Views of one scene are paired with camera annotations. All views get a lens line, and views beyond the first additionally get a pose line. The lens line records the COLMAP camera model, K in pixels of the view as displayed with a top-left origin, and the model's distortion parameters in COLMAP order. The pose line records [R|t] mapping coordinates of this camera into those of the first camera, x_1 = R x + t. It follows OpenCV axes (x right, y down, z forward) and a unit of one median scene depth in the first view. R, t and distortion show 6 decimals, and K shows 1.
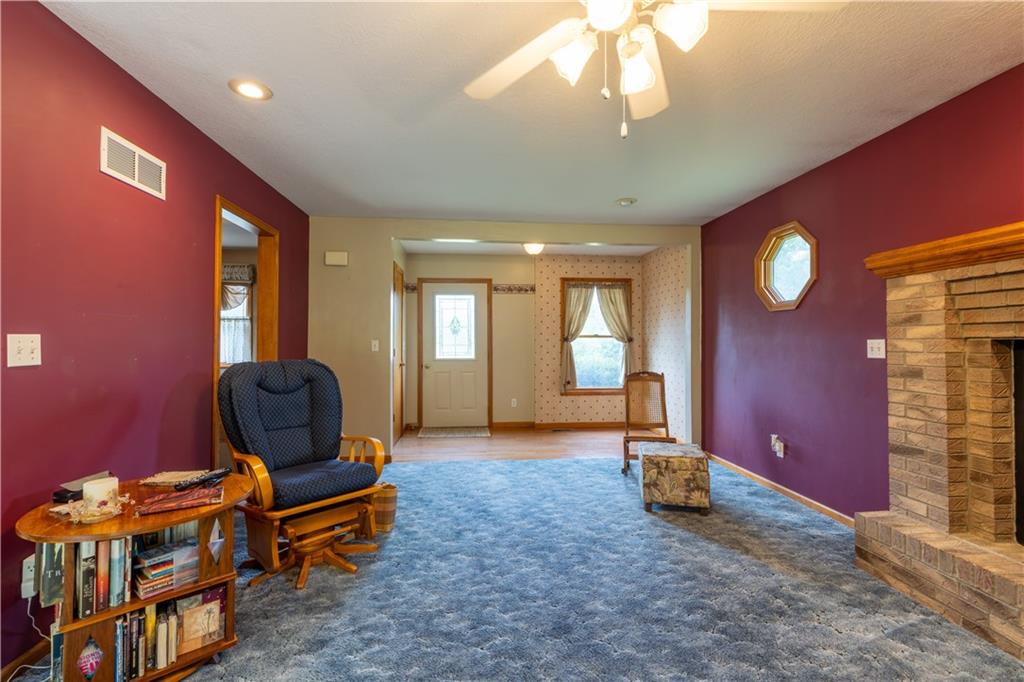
lens RADIAL K [[447.4, 0, 510.9], [0, 447.4, 337.0], [0, 0, 1]] dist [-0.000107, 0.000796]
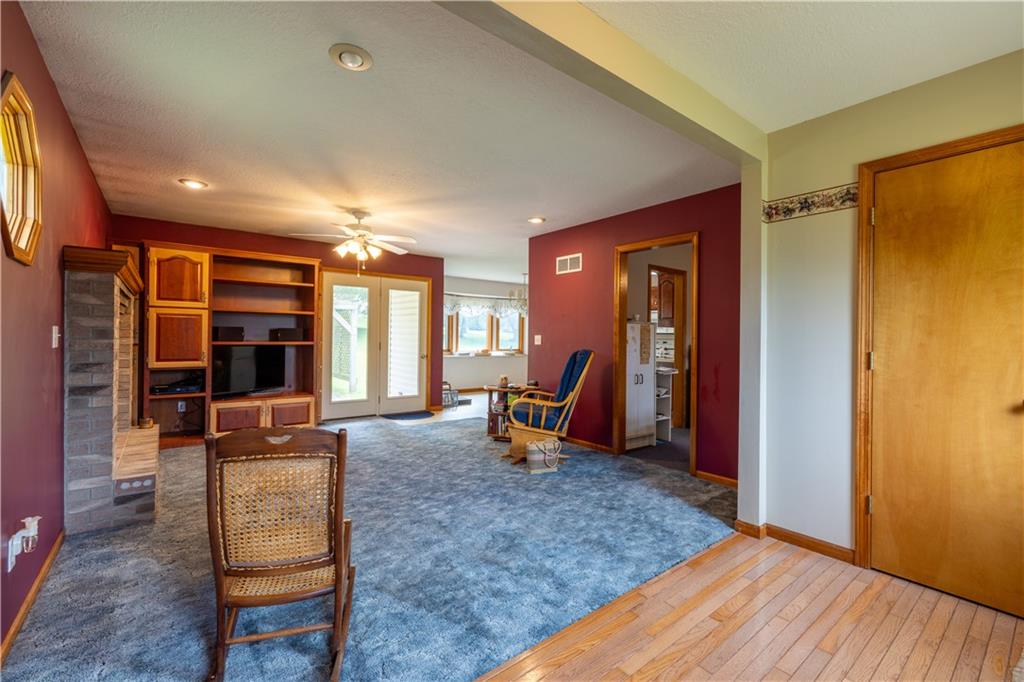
lens RADIAL K [[427.2, 0, 507.2], [0, 427.2, 341.6], [0, 0, 1]] dist [-0.000855, 0.000311]
pose [[-0.835644, -0.006584, -0.549232, 0.479262], [-0.005268, 0.999978, -0.003973, 0.029158], [0.549247, -0.000426, -0.835660, 1.924234]]
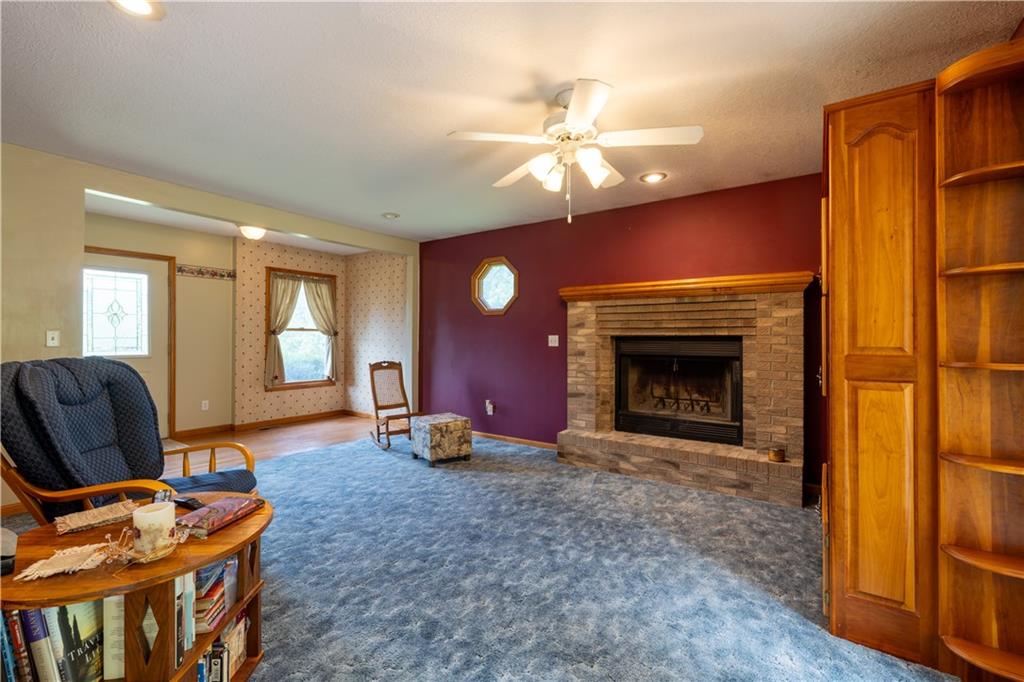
lens RADIAL K [[447.4, 0, 510.9], [0, 447.4, 337.0], [0, 0, 1]] dist [-0.000107, 0.000796]
pose [[0.643081, 0.004475, 0.765785, -0.552493], [-0.015294, 0.999859, 0.007001, 0.001798], [-0.765645, -0.016214, 0.643059, 0.005126]]
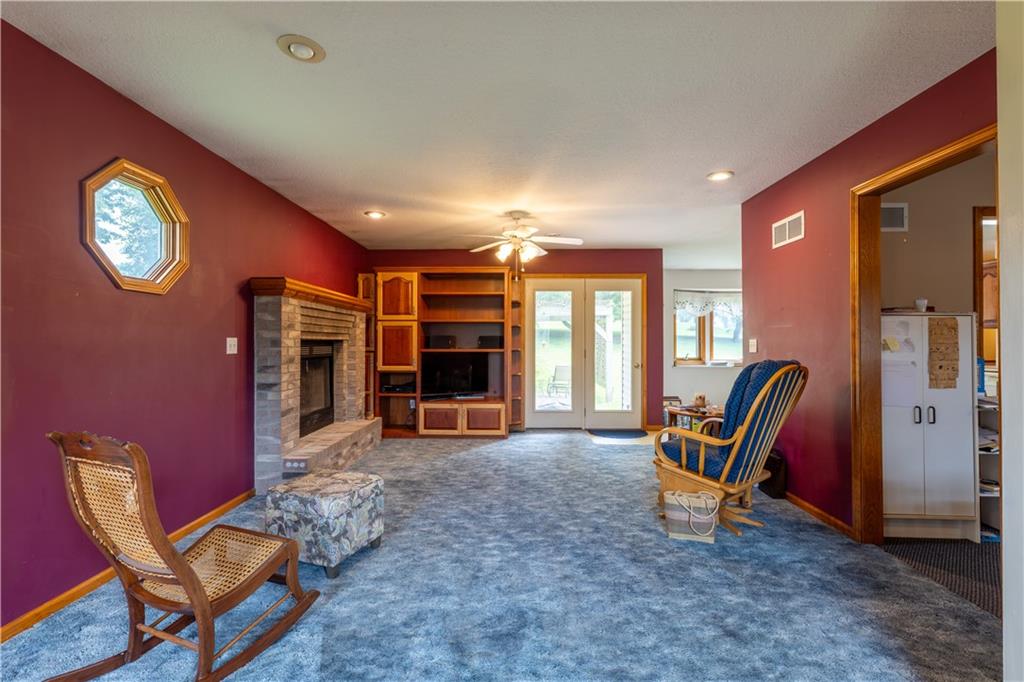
lens RADIAL K [[447.2, 0, 520.2], [0, 447.2, 339.3], [0, 0, 1]] dist [-0.000166, 0.000794]
pose [[-0.996752, -0.002413, 0.080498, -0.022896], [-0.004150, 0.999762, -0.021428, 0.026881], [-0.080427, -0.021692, -0.996524, 1.863626]]
